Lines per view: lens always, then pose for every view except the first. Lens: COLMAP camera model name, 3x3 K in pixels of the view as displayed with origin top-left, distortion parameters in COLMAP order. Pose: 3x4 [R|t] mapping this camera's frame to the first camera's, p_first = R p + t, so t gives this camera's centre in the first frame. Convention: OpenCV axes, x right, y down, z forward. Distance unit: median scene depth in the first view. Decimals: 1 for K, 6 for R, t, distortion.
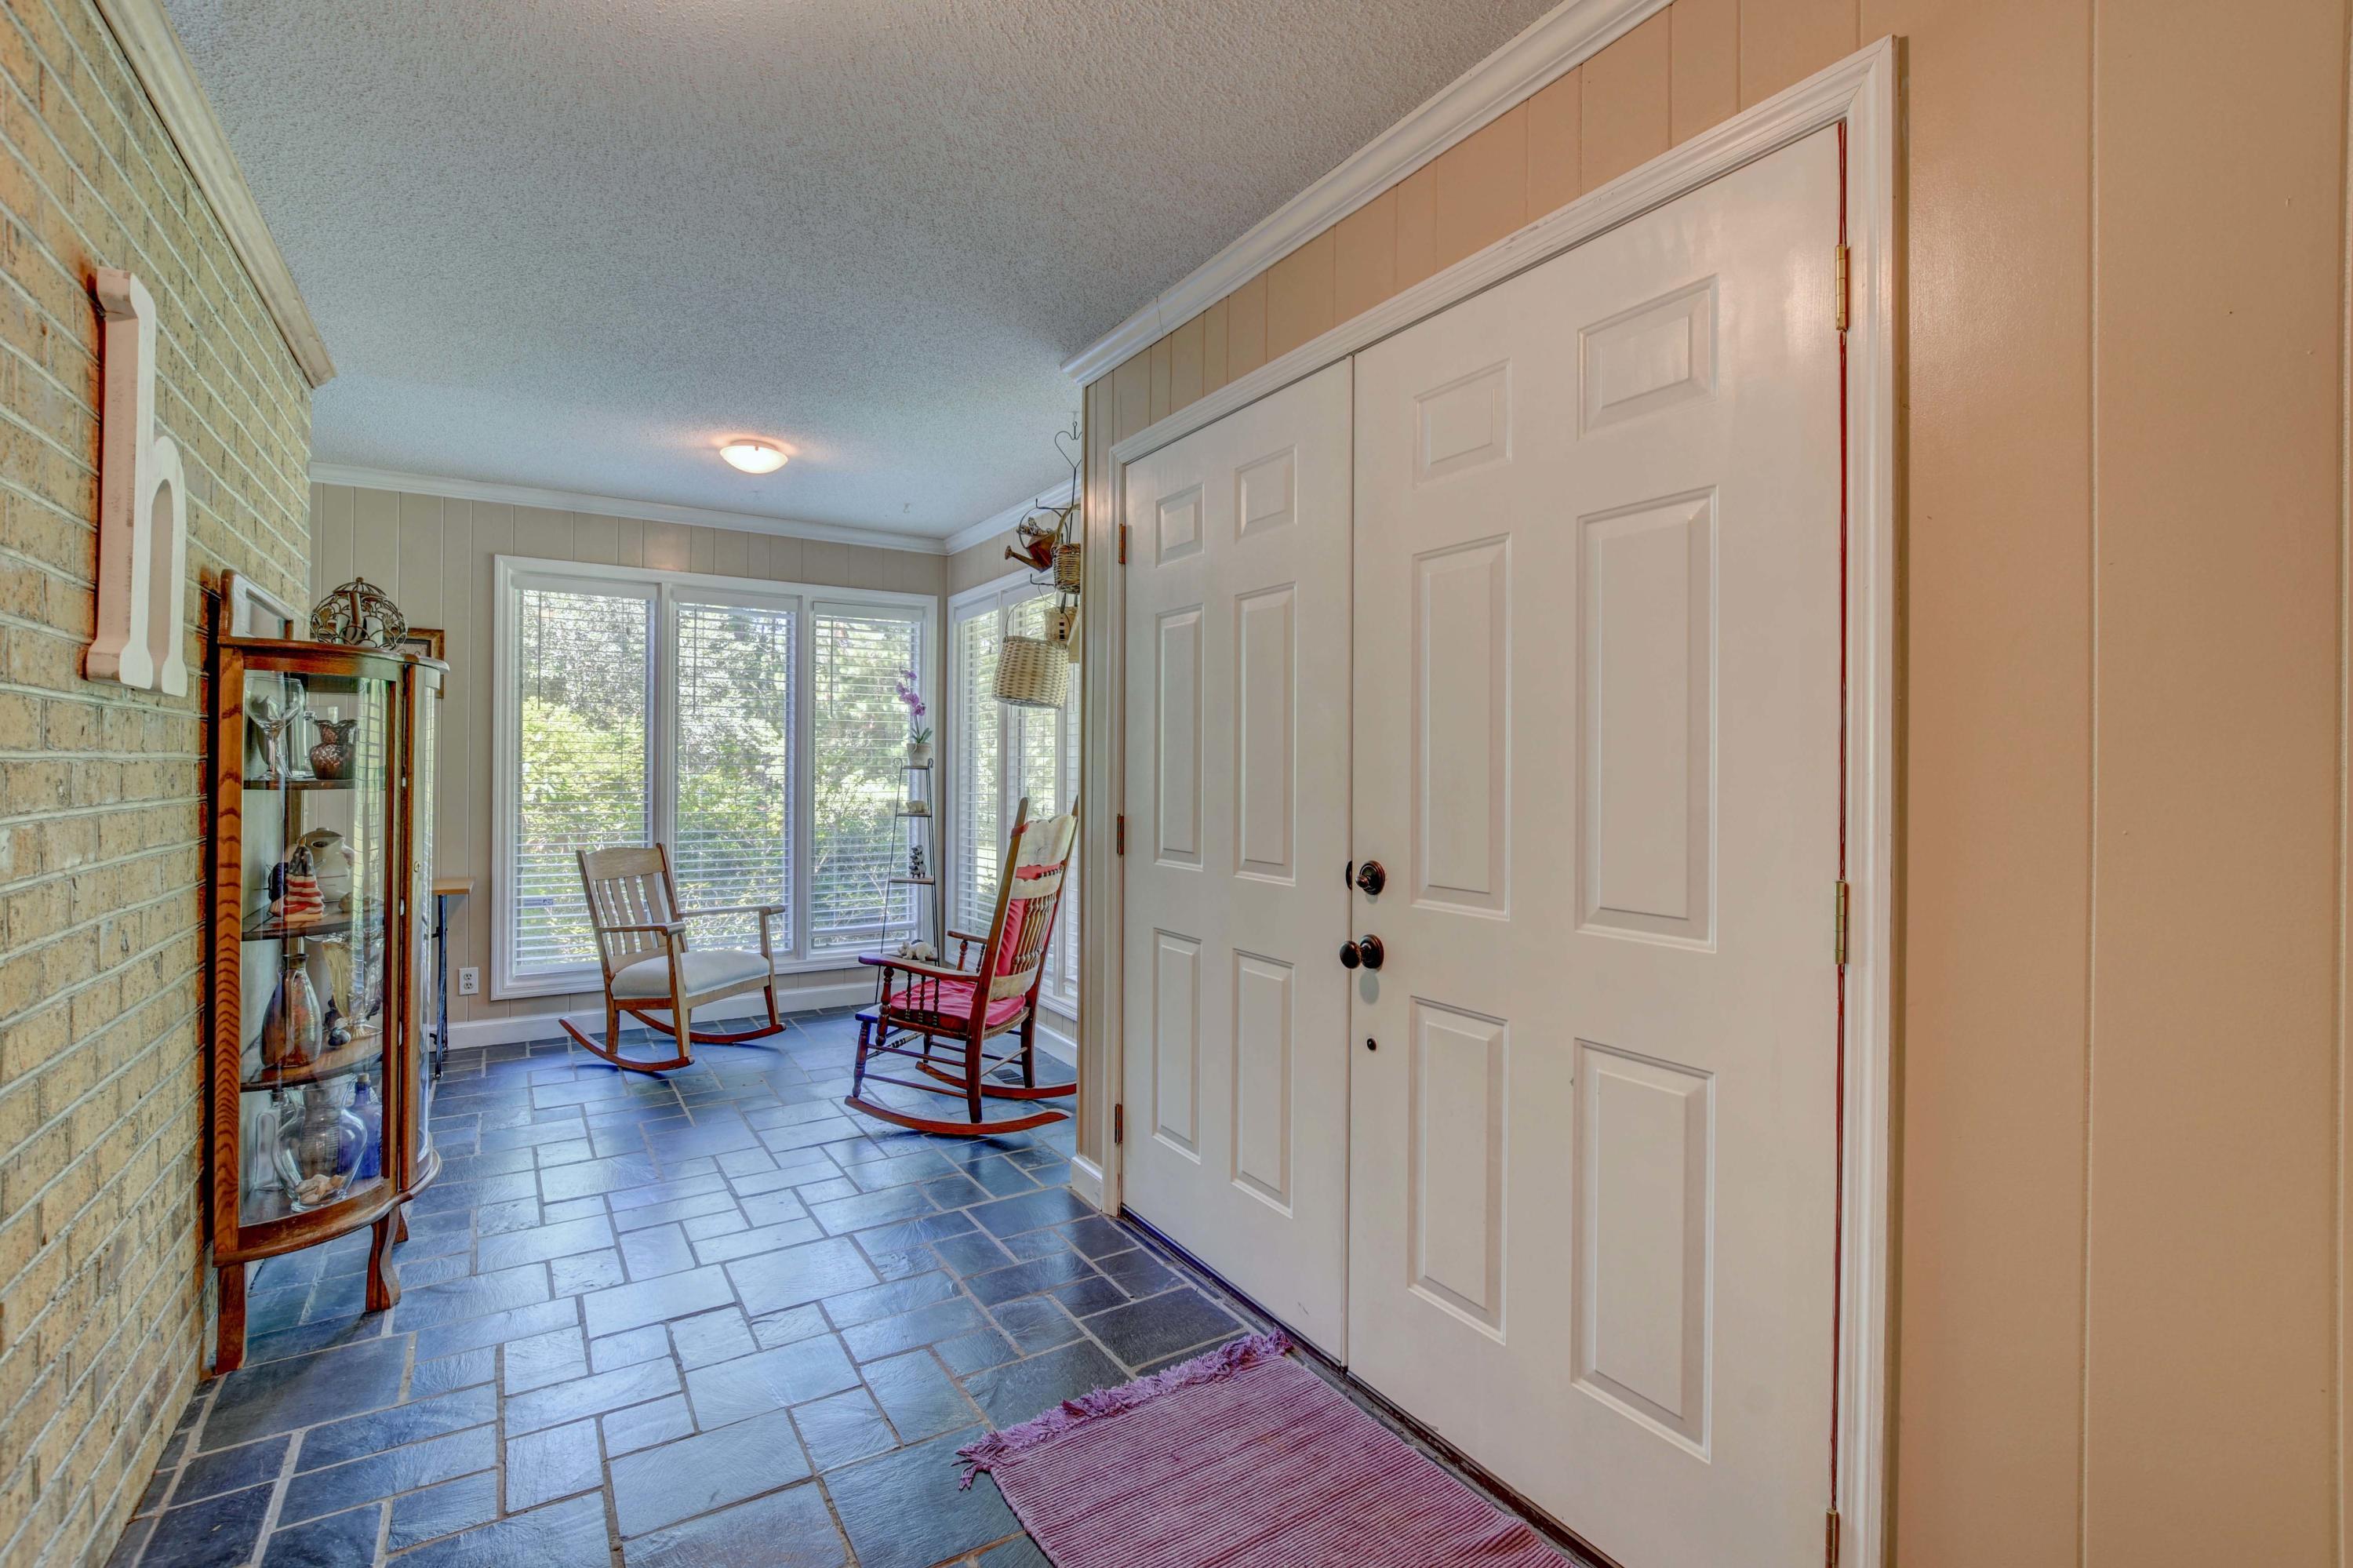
lens RADIAL K [[1030.0, 0, 1174.8], [0, 1030.0, 775.2], [0, 0, 1]] dist [-0.019919, 0.001467]
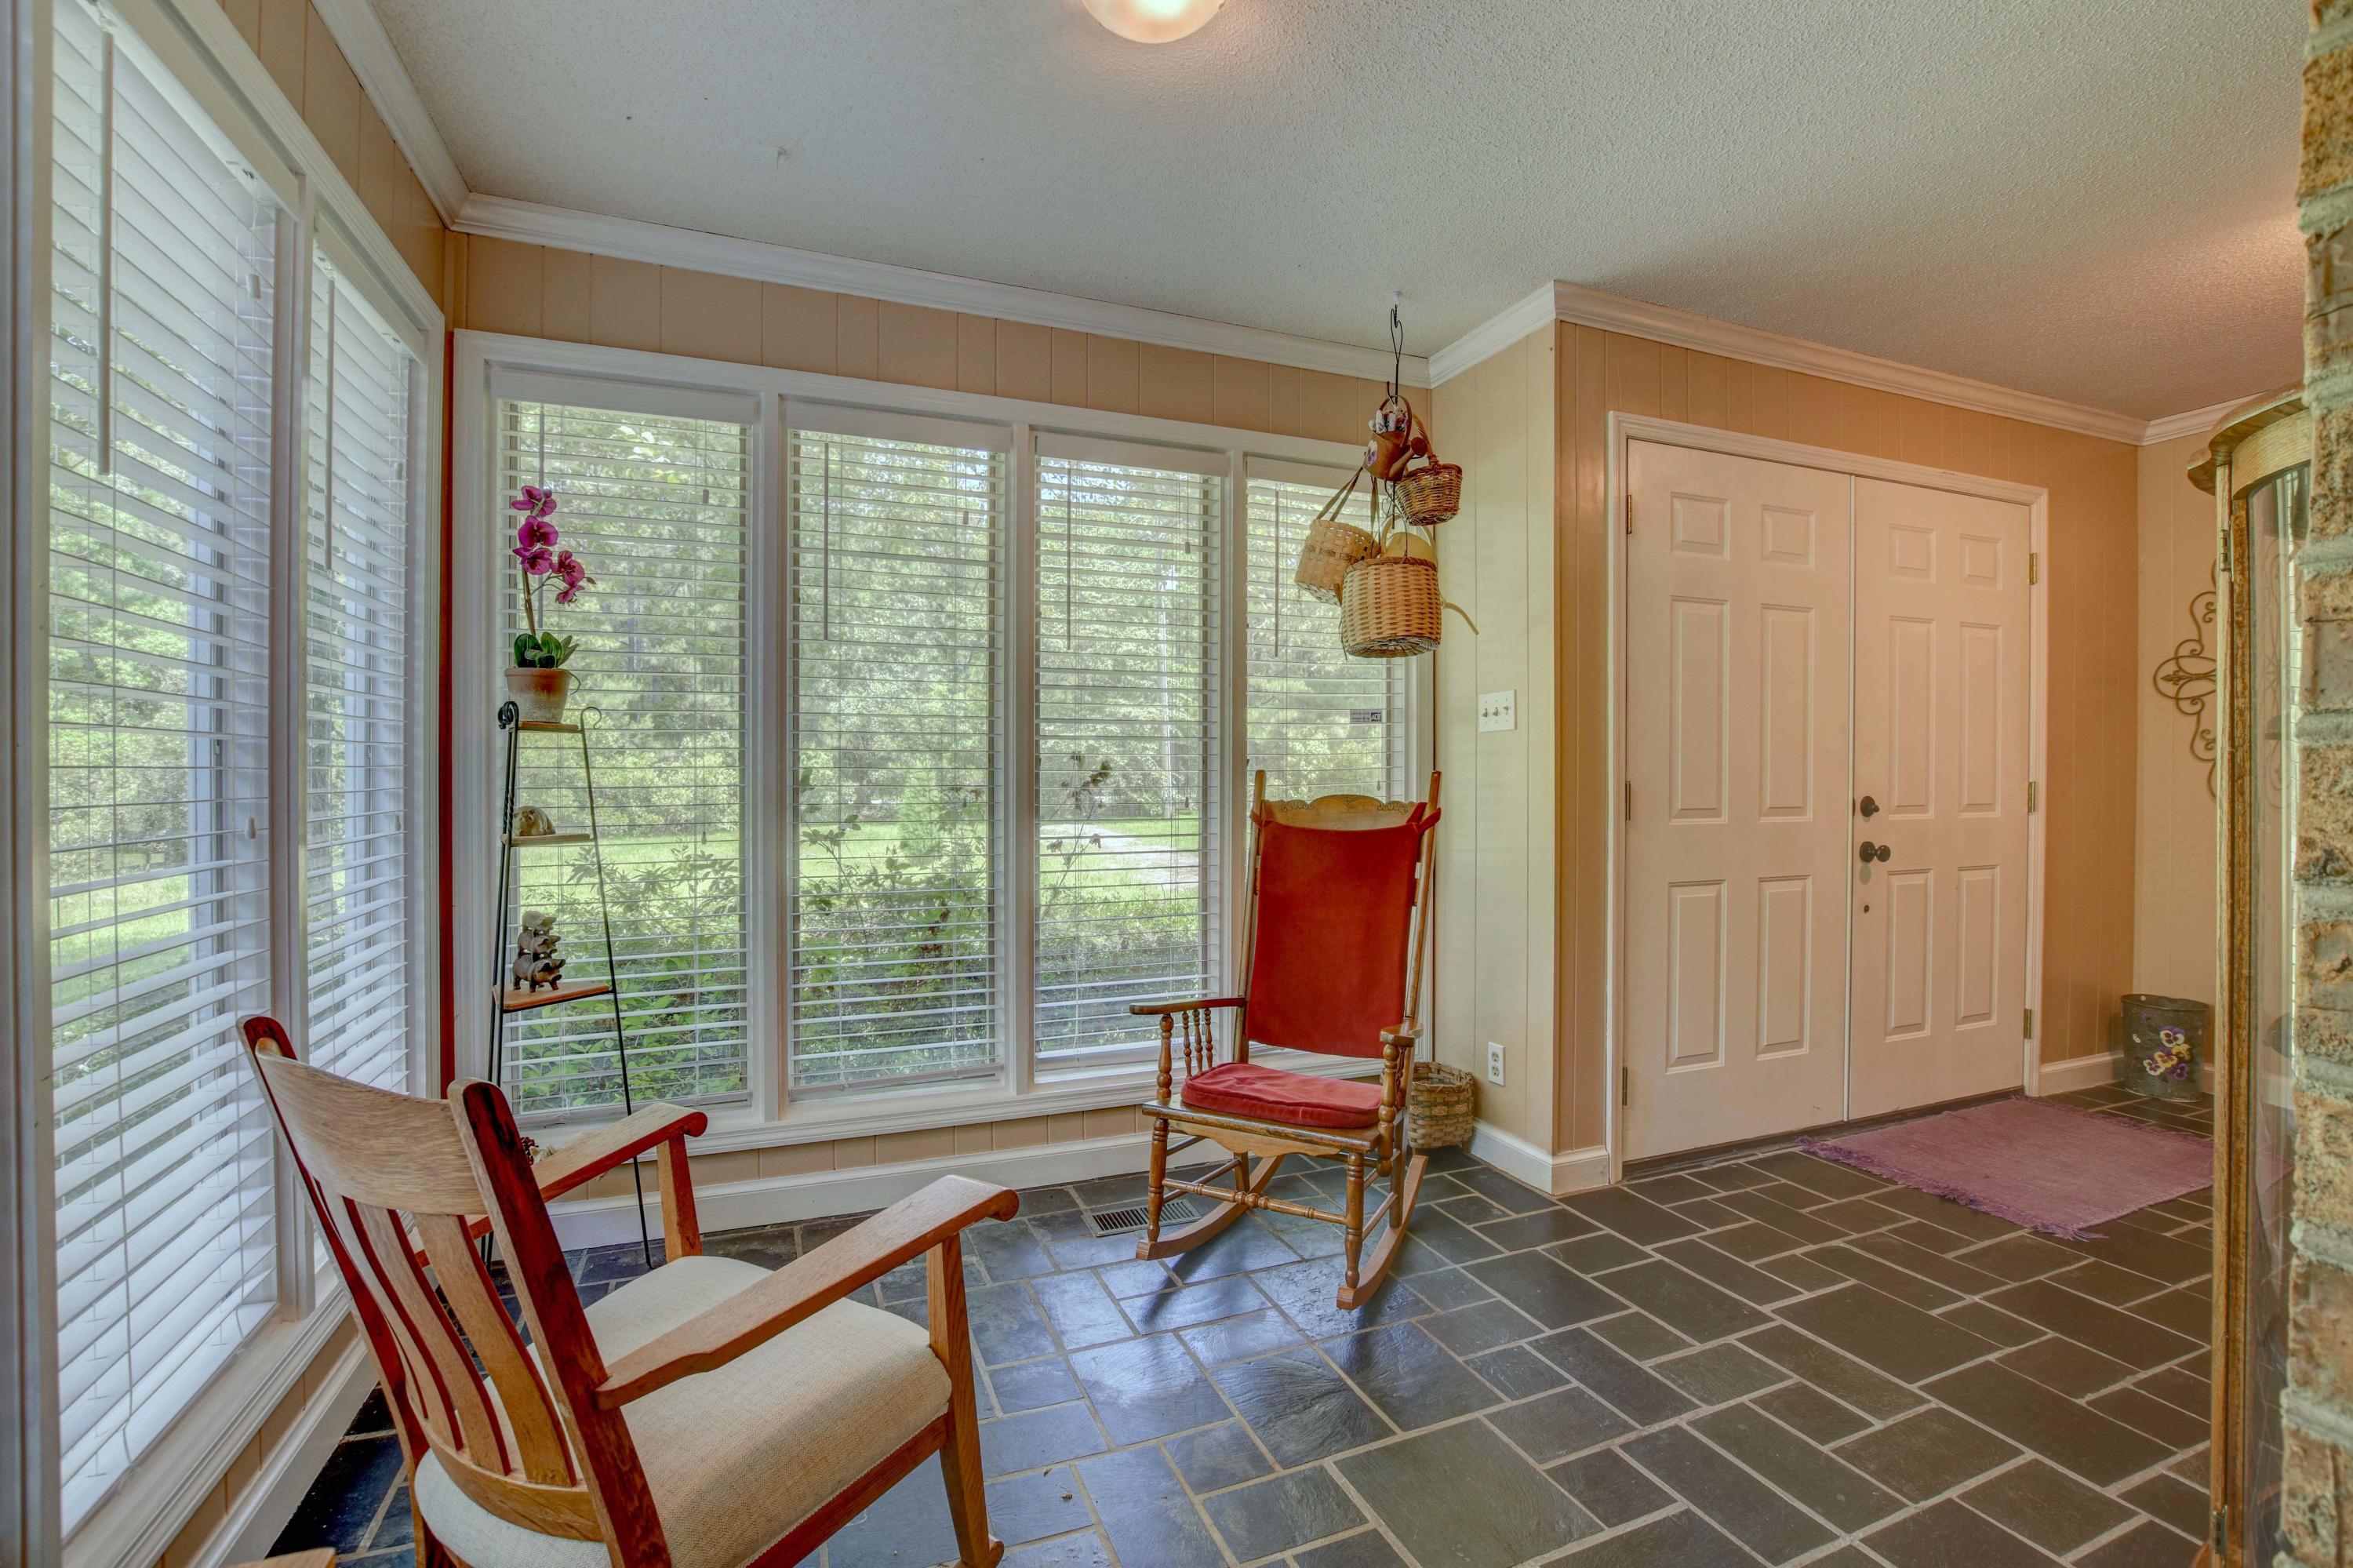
lens RADIAL K [[1030.0, 0, 1176.5], [0, 1030.0, 778.2], [0, 0, 1]] dist [-0.019919, 0.001467]
pose [[0.189138, -0.010515, 0.981894, -1.380522], [0.002454, 0.999945, 0.010235, 0.030299], [-0.981948, 0.000474, 0.189153, 1.519711]]
